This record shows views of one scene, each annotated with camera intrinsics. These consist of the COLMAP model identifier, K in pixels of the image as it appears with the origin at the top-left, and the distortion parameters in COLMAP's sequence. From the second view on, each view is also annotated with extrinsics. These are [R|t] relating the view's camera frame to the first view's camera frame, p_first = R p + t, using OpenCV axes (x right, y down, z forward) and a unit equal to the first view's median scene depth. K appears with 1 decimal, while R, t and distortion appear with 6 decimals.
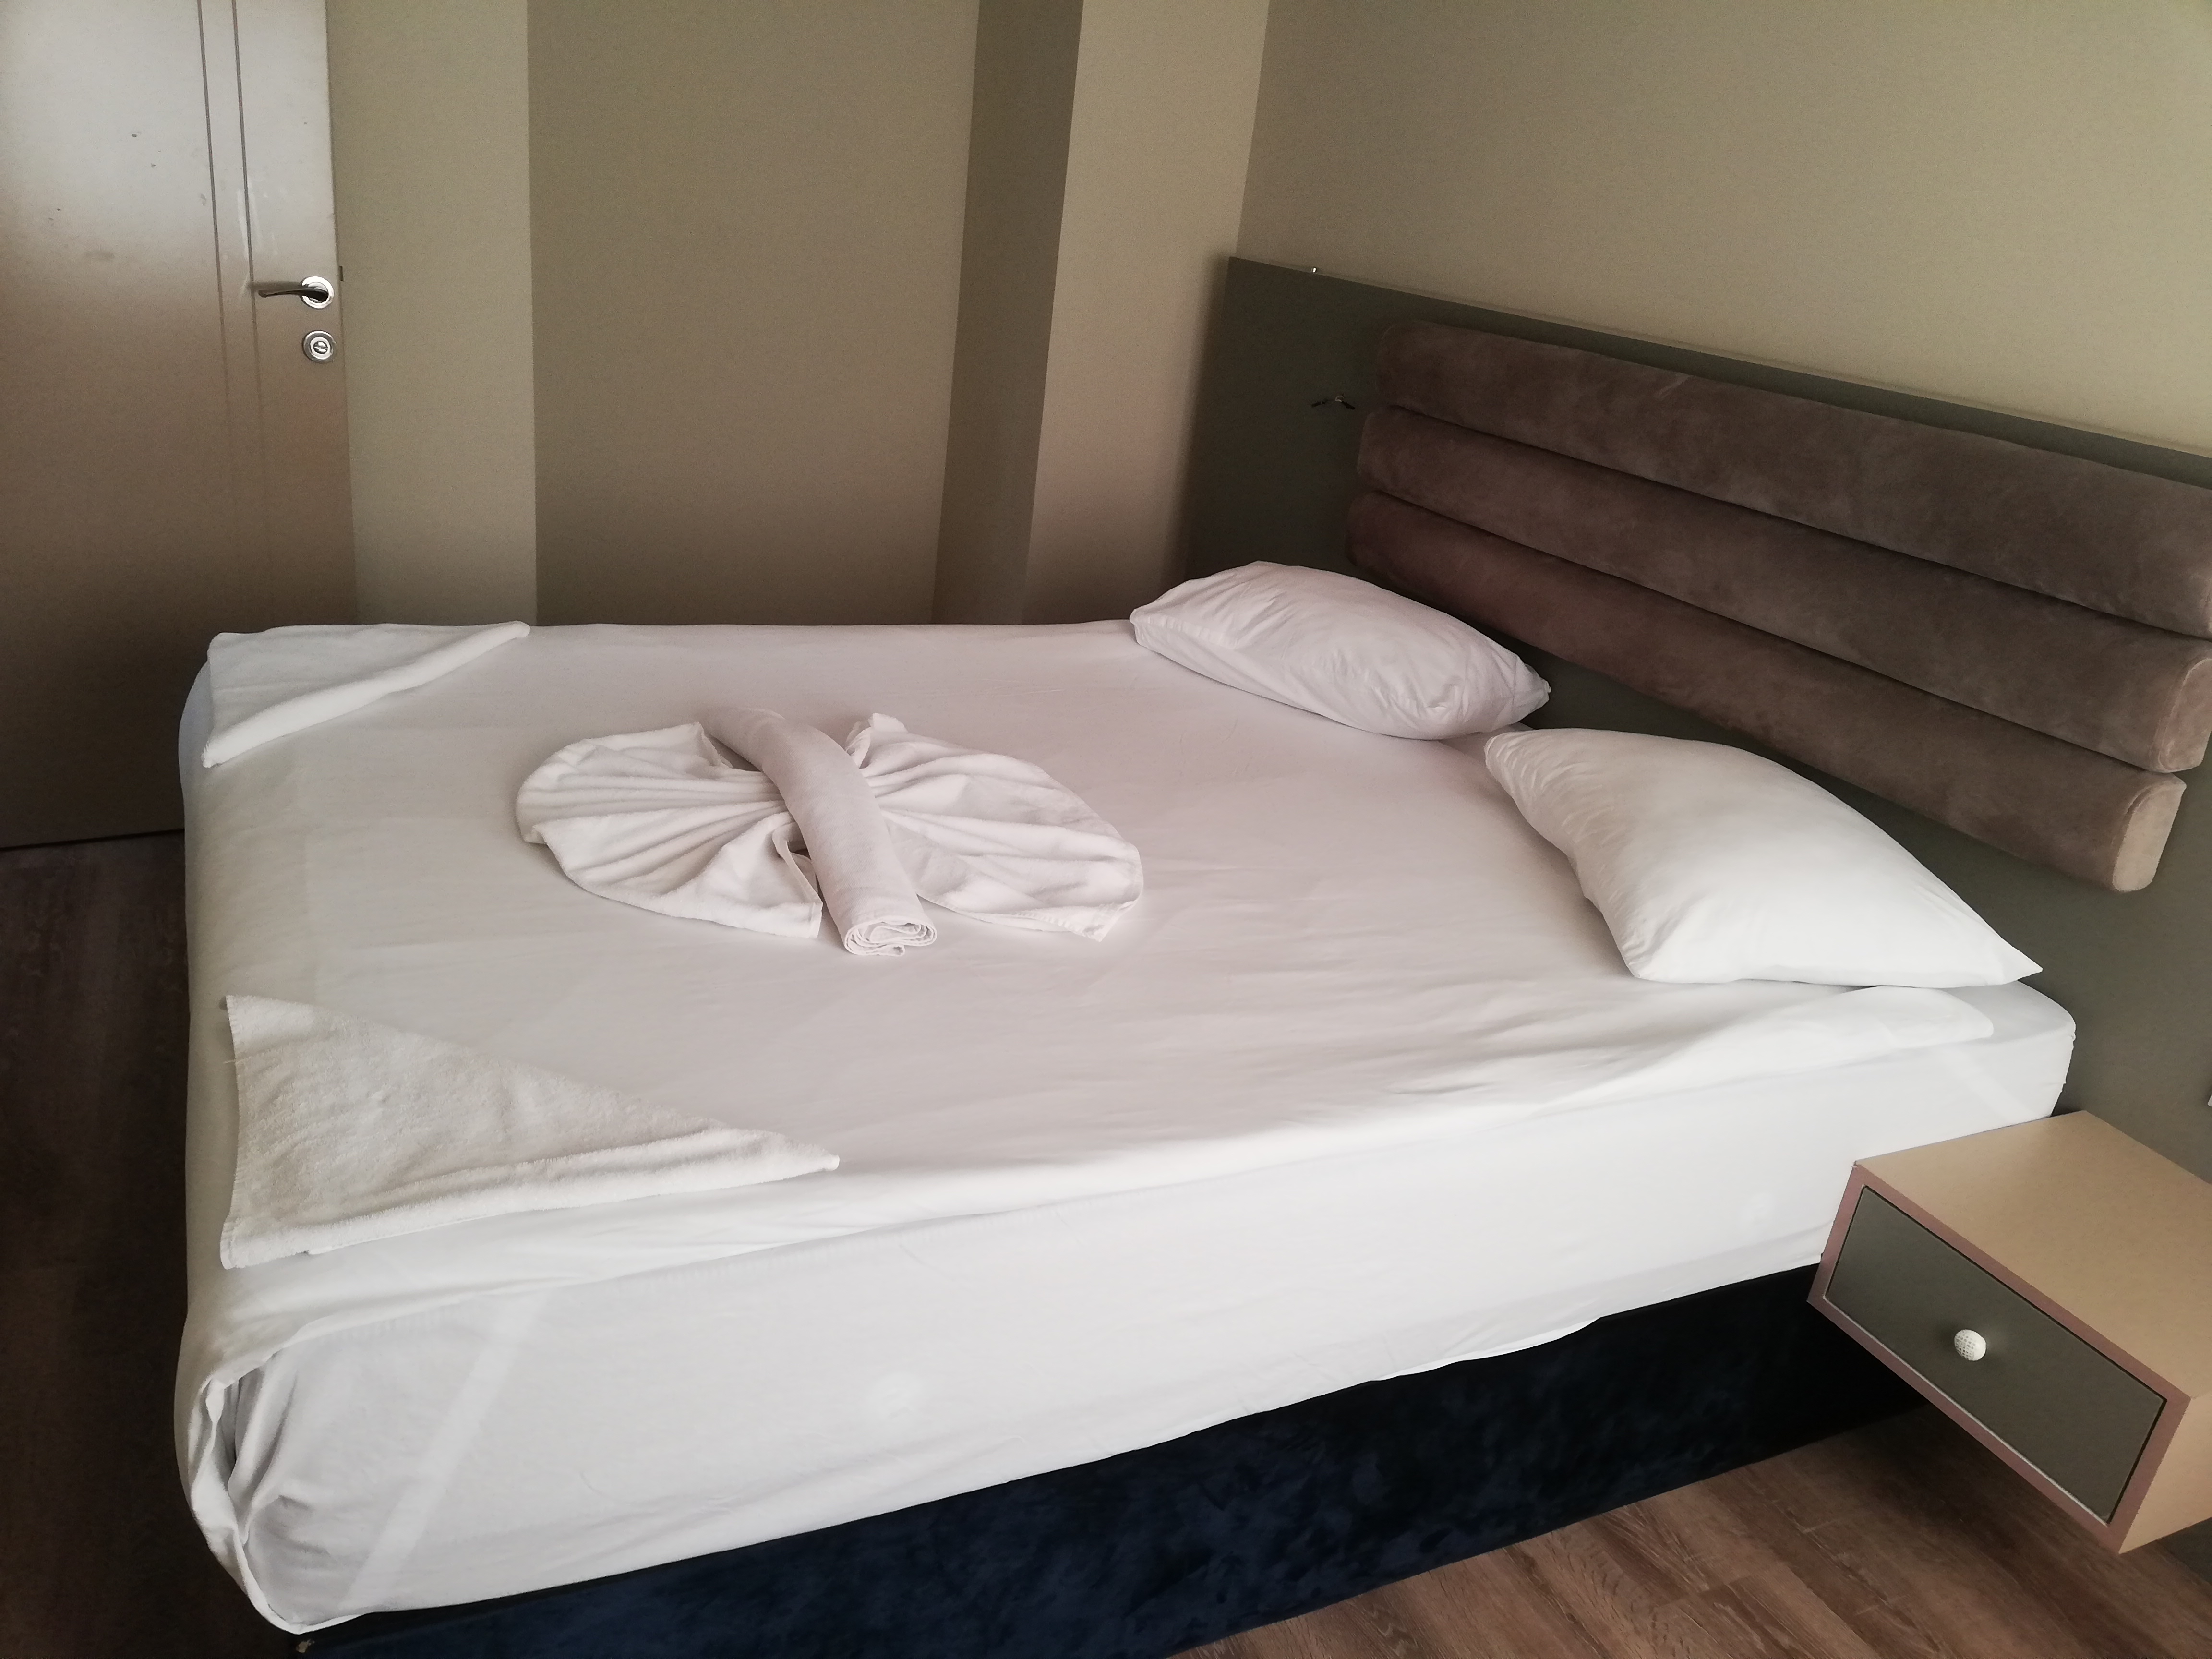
lens RADIAL K [[1658.6, 0, 1104.3], [0, 1658.6, 835.8], [0, 0, 1]] dist [0.074613, -0.101674]
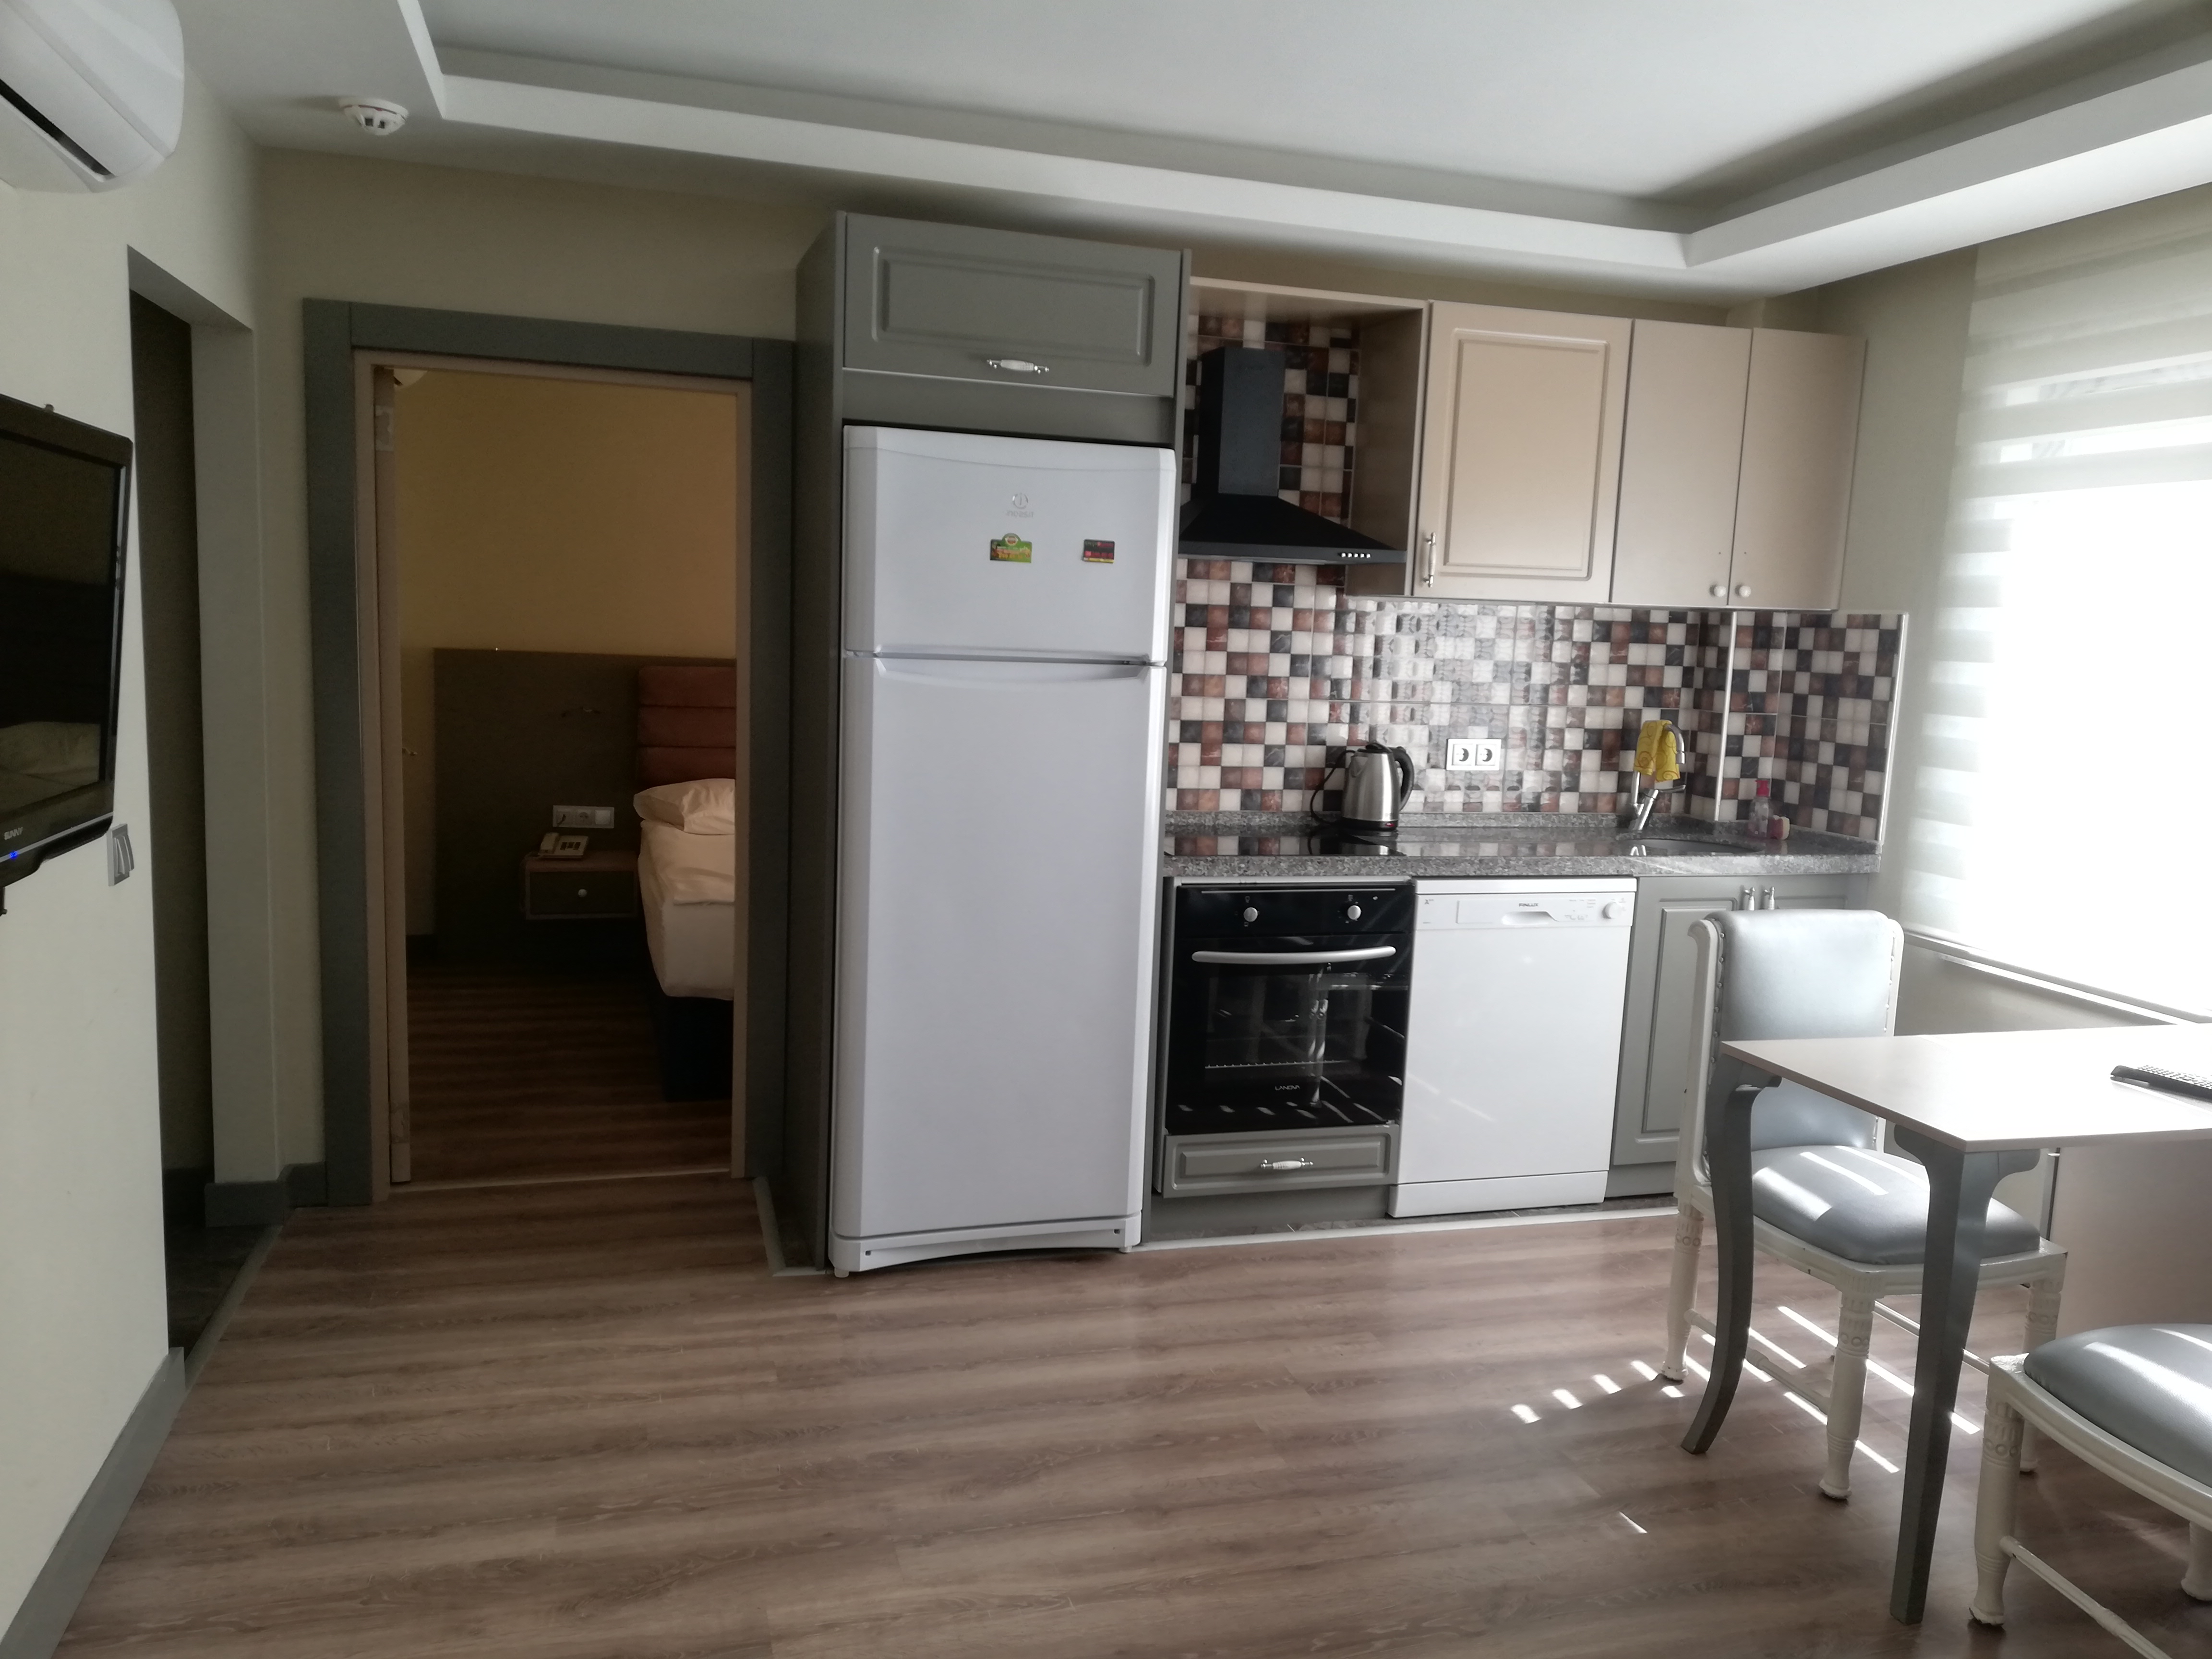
lens RADIAL K [[1658.6, 0, 1104.3], [0, 1658.6, 835.8], [0, 0, 1]] dist [0.074613, -0.101674]
pose [[0.161682, -0.242063, 0.956694, -2.744283], [0.348005, 0.921155, 0.174258, -0.422088], [-0.923445, 0.304760, 0.233174, 0.048379]]
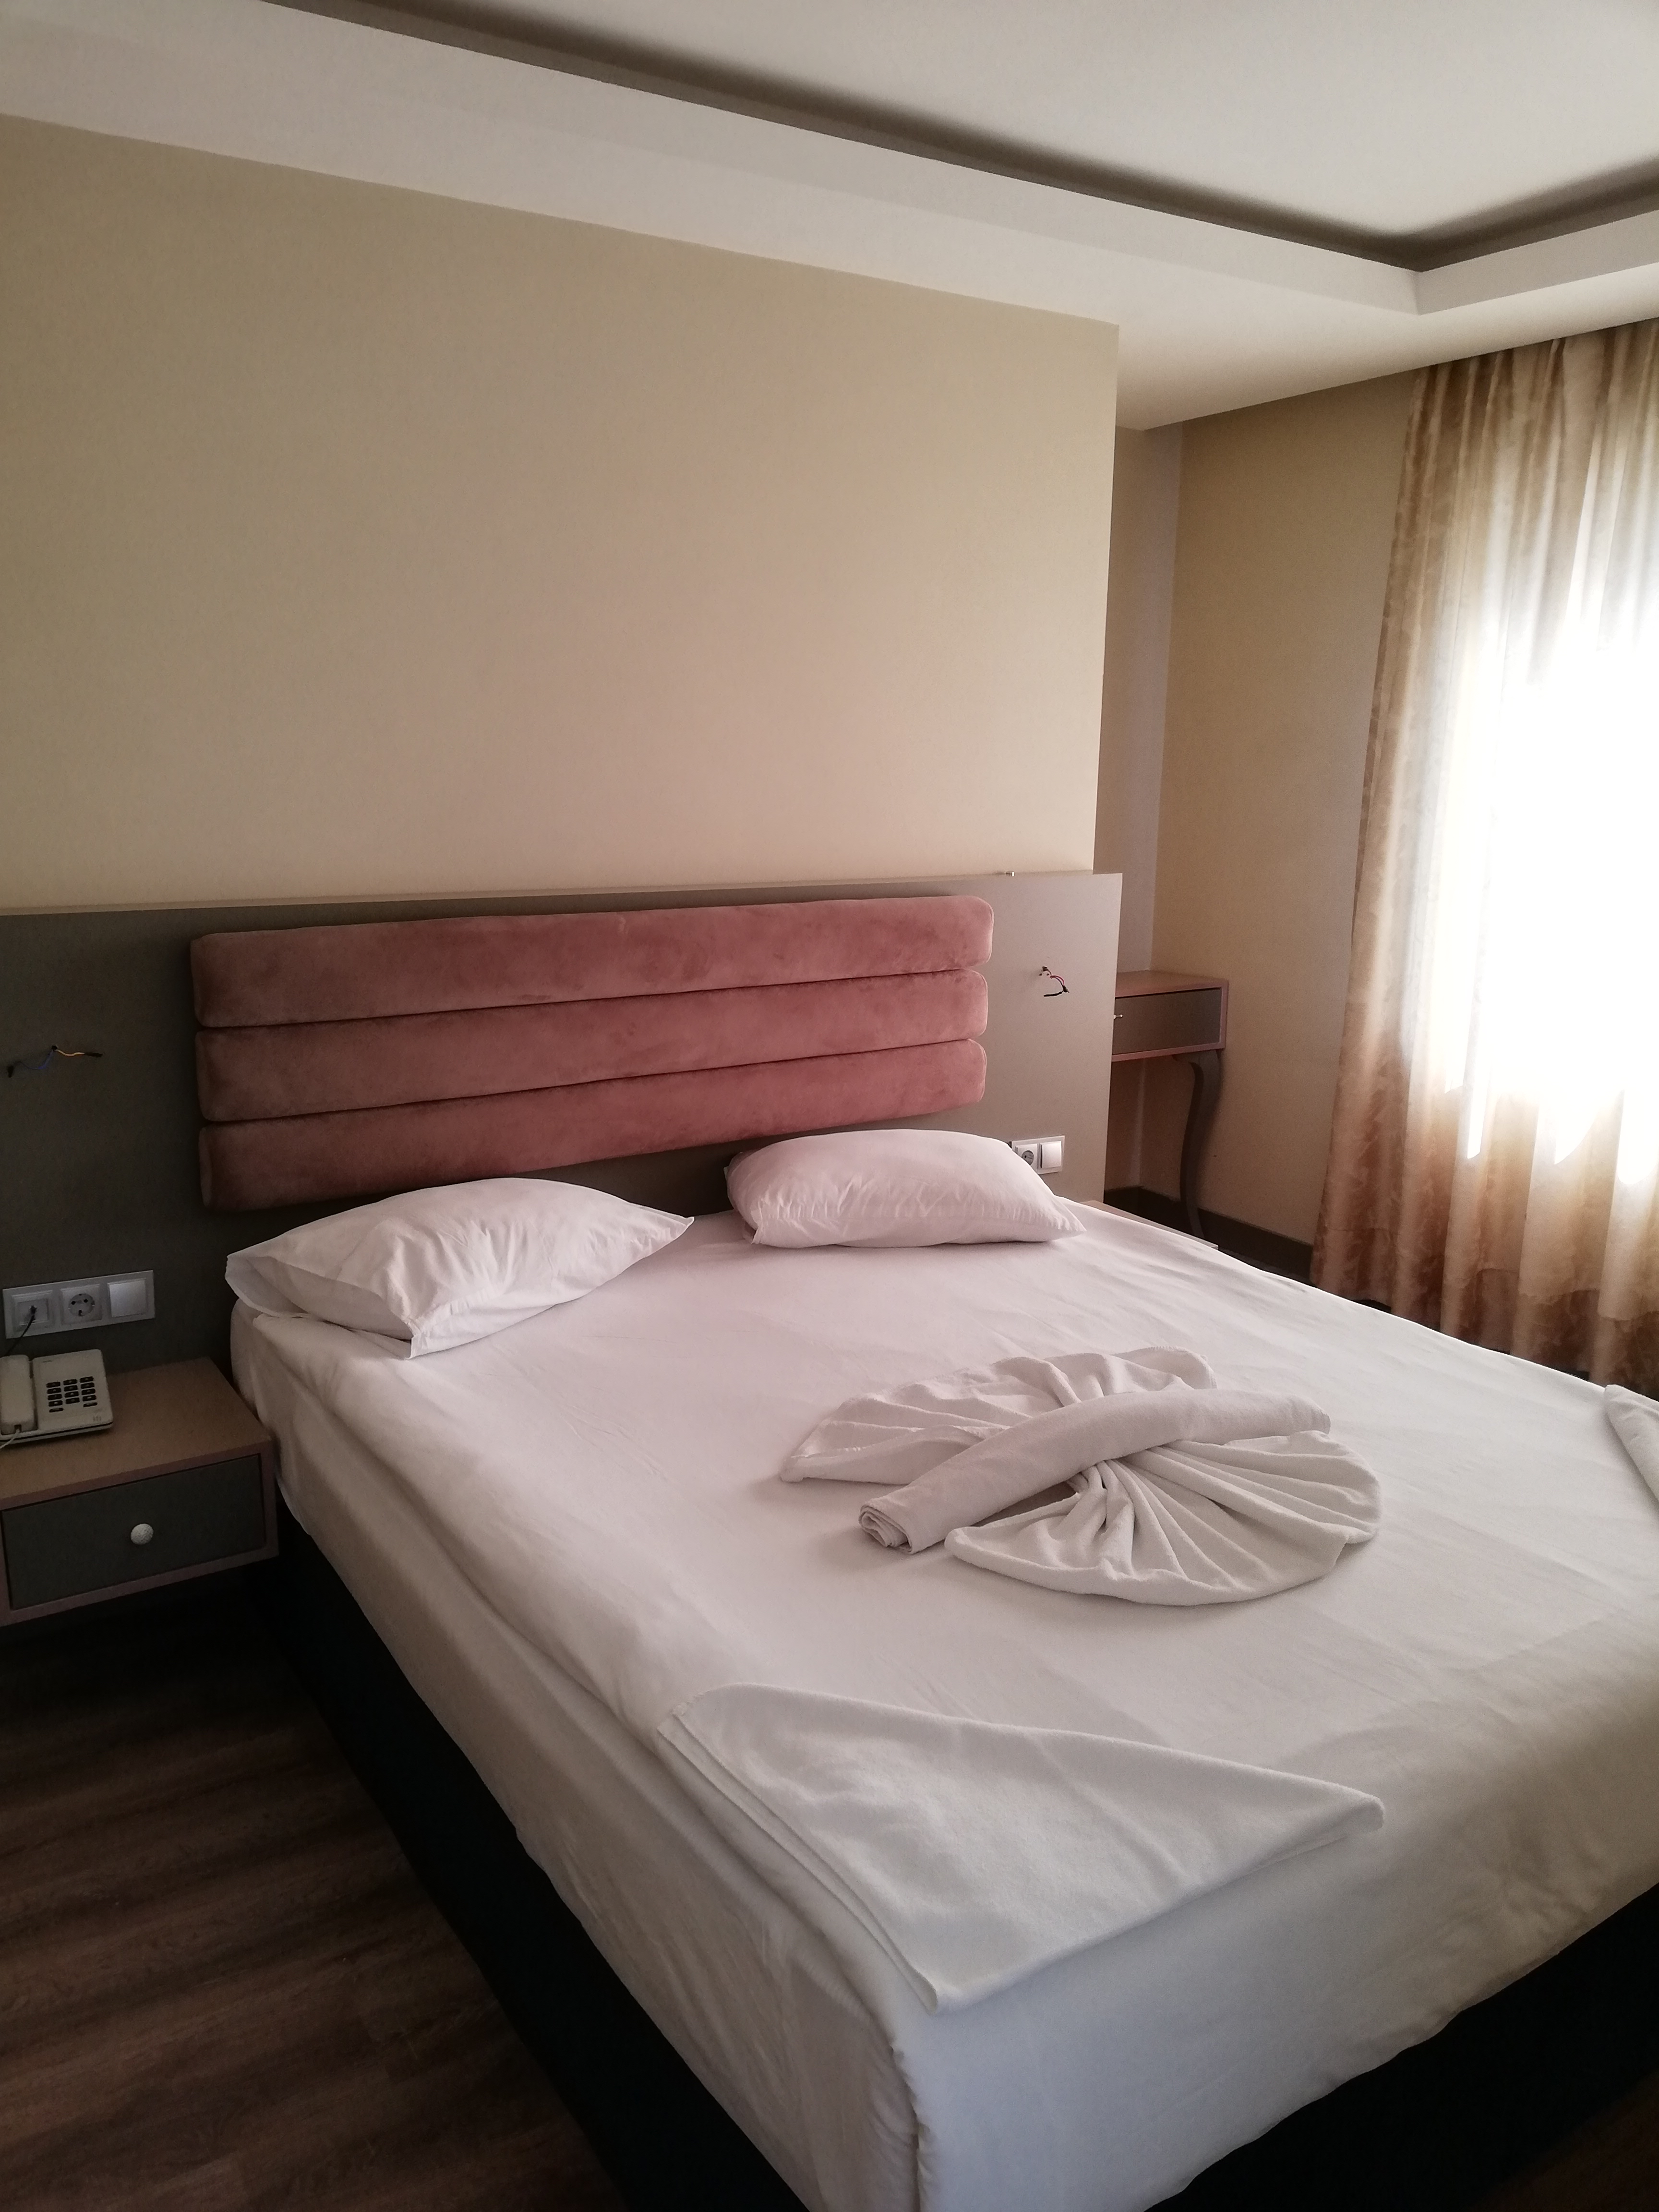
lens RADIAL K [[1658.6, 0, 817.4], [0, 1658.6, 1112.7], [0, 0, 1]] dist [0.074613, -0.101674]
pose [[-0.111822, -0.338576, 0.934271, -1.083418], [0.345248, 0.868365, 0.356014, -0.655906], [-0.931826, 0.362366, 0.019791, 1.087069]]
